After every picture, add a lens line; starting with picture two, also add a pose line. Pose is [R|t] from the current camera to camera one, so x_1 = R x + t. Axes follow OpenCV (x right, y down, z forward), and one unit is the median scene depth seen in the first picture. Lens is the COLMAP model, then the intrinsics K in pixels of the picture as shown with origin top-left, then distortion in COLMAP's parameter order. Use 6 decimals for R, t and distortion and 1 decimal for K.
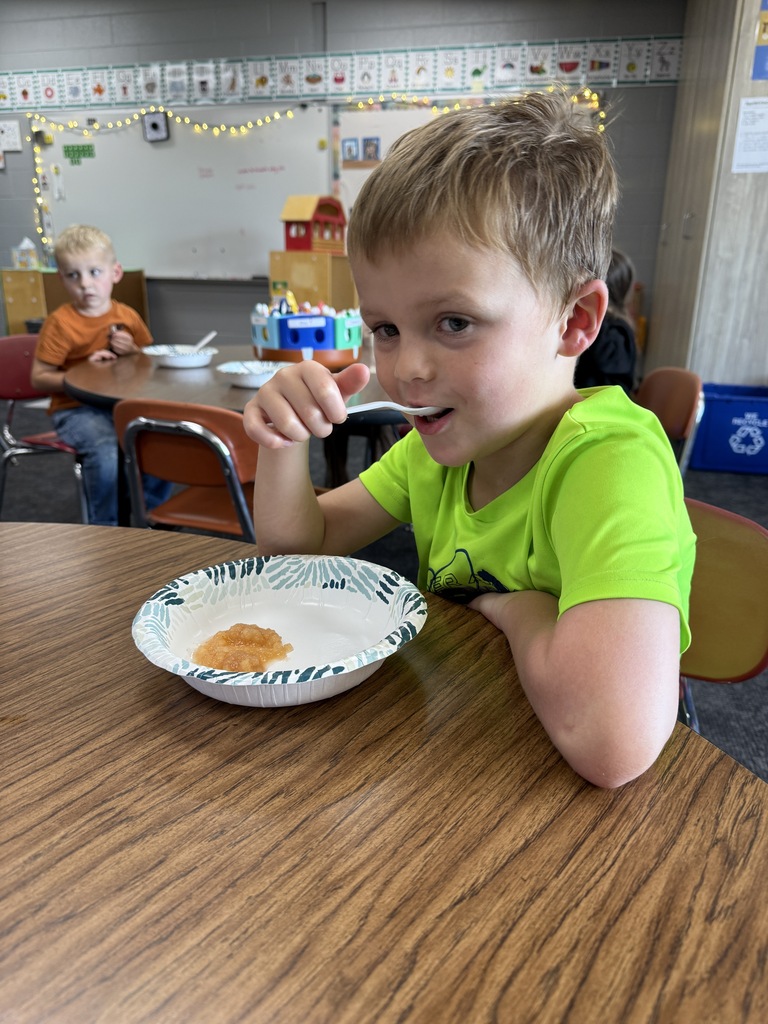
lens RADIAL K [[741.2, 0, 378.4], [0, 741.2, 531.1], [0, 0, 1]] dist [-0.011168, -0.008231]
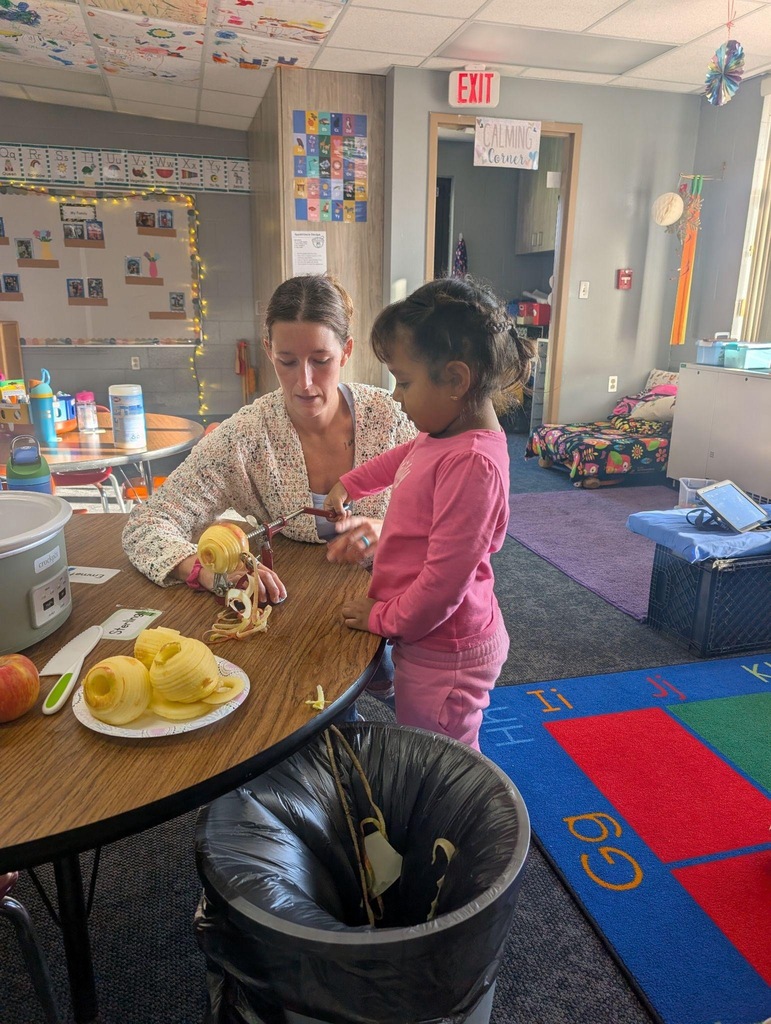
lens RADIAL K [[744.4, 0, 382.5], [0, 744.4, 521.4], [0, 0, 1]] dist [0.011511, -0.014079]
pose [[0.878230, -0.131223, 0.459883, -0.079340], [0.154543, 0.987897, -0.013241, 0.031351], [-0.452580, 0.082701, 0.887881, -0.252175]]
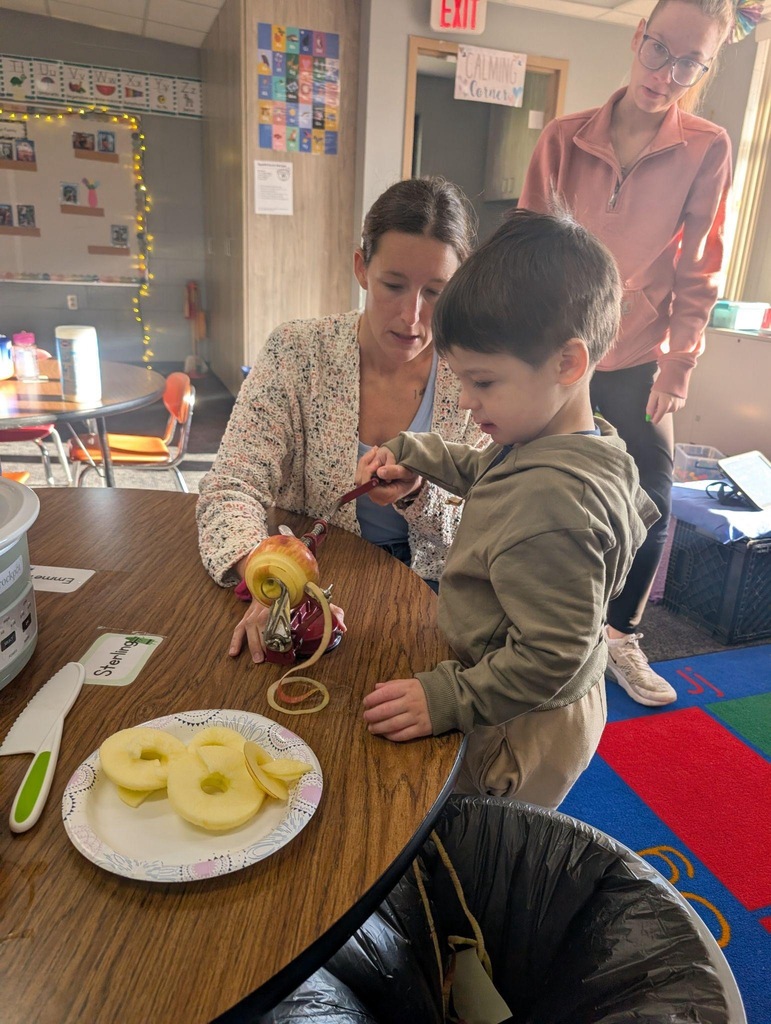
lens RADIAL K [[744.4, 0, 389.7], [0, 744.4, 504.2], [0, 0, 1]] dist [0.011511, -0.014079]
pose [[0.833916, -0.142104, 0.533283, -0.080351], [0.141677, 0.989022, 0.041999, 0.012946], [-0.533397, 0.040530, 0.844893, -0.177795]]
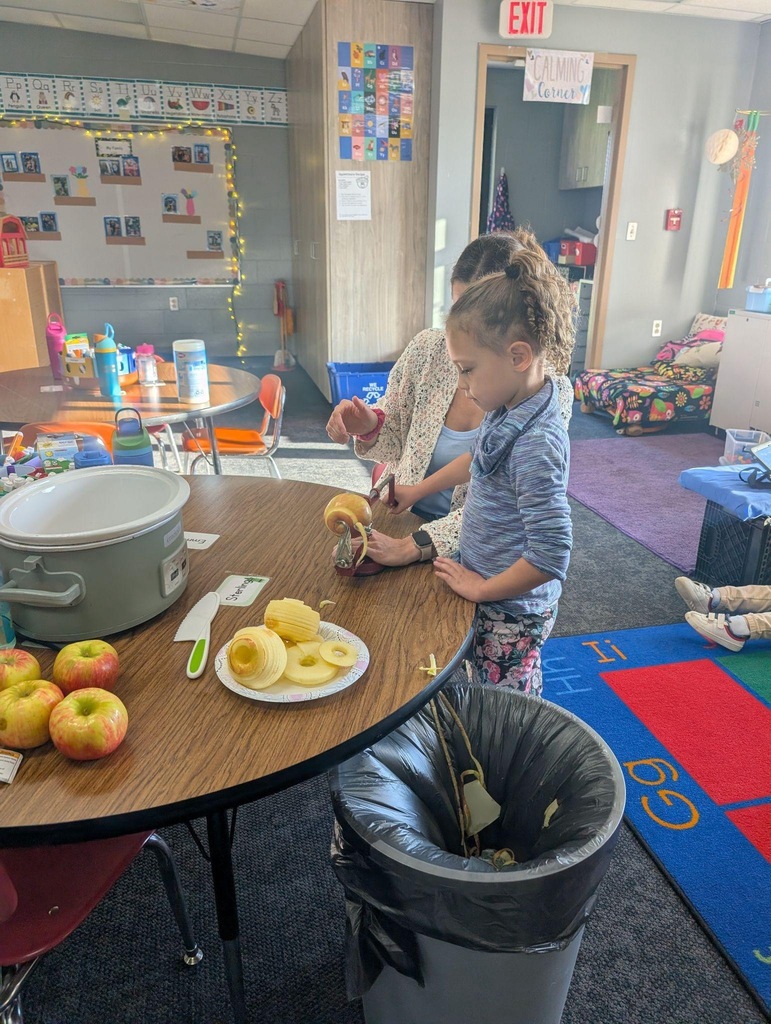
lens RADIAL K [[744.4, 0, 393.4], [0, 744.4, 521.4], [0, 0, 1]] dist [0.011511, -0.014079]
pose [[0.886791, -0.165047, 0.431695, -0.108206], [0.149137, 0.986284, 0.070721, 0.012690], [-0.437447, 0.001667, 0.899243, -0.257722]]
